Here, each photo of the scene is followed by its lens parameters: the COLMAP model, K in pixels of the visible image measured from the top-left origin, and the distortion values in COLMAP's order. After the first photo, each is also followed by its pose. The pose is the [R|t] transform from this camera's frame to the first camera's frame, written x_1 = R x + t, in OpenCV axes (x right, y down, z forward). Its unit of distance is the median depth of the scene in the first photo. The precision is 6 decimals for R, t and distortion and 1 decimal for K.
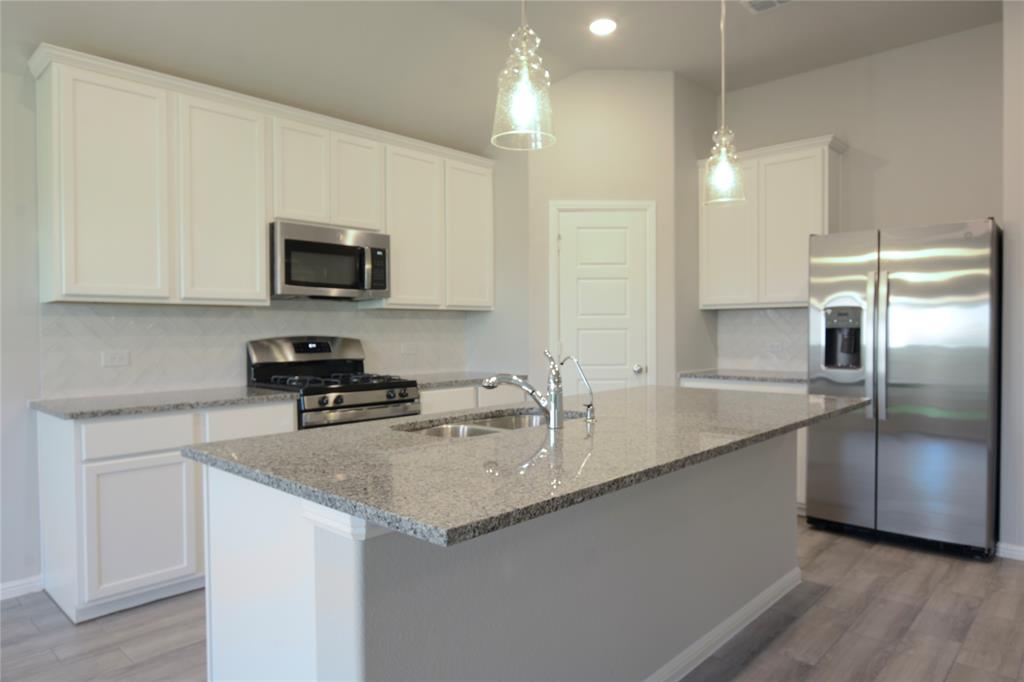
lens RADIAL K [[638.2, 0, 512.0], [0, 638.2, 341.0], [0, 0, 1]] dist [-0.008092, -0.000966]
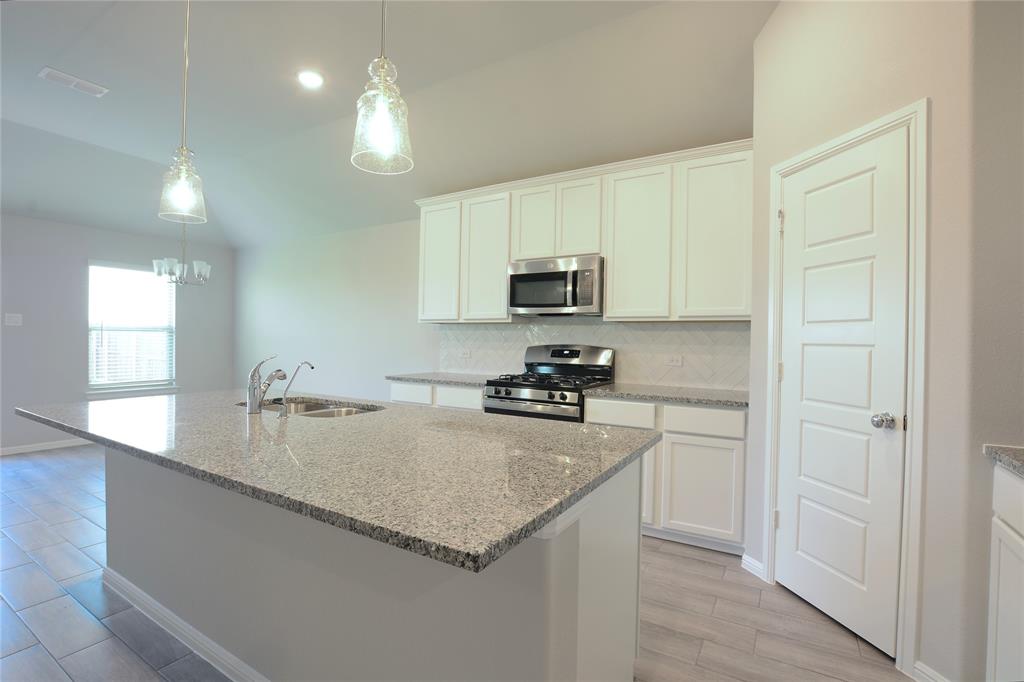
lens RADIAL K [[495.2, 0, 512.0], [0, 495.2, 341.0], [0, 0, 1]] dist [0.033291, 0.000051]
pose [[0.219368, 0.012714, -0.975559, 0.617295], [-0.034764, 0.999382, 0.005207, -0.016093], [0.975023, 0.032772, 0.219675, 0.659749]]
